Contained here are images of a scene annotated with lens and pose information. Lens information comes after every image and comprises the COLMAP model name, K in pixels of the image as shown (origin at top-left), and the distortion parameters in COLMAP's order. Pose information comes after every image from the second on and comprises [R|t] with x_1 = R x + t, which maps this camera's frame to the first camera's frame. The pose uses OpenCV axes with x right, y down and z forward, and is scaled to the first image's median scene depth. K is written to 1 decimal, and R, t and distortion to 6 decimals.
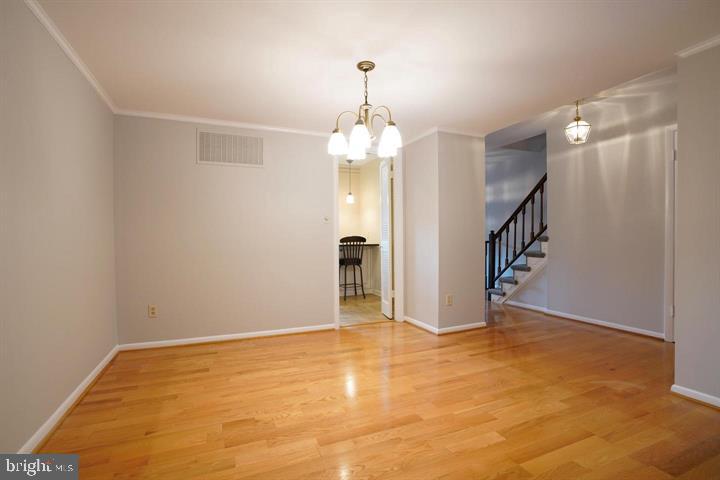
lens RADIAL K [[343.8, 0, 357.6], [0, 343.8, 253.4], [0, 0, 1]] dist [-0.069538, 0.027052]
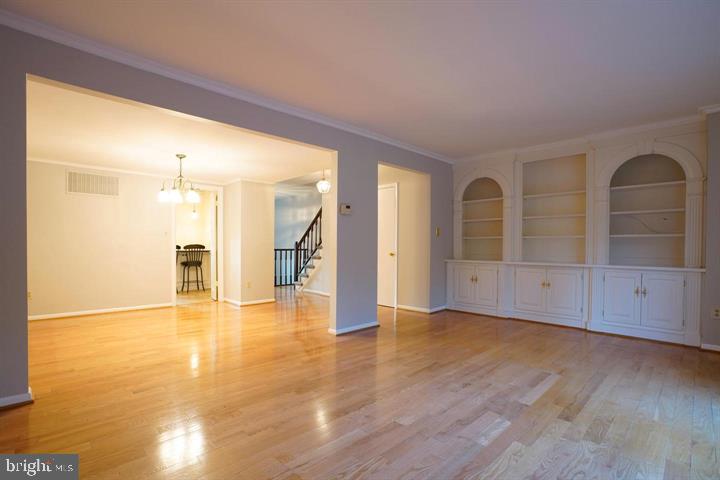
lens RADIAL K [[343.8, 0, 357.6], [0, 343.8, 253.4], [0, 0, 1]] dist [-0.069538, 0.027052]
pose [[0.935887, 0.005704, 0.352254, 0.140081], [0.002867, 0.999713, -0.023805, 0.021958], [-0.352289, 0.023289, 0.935602, -0.539961]]
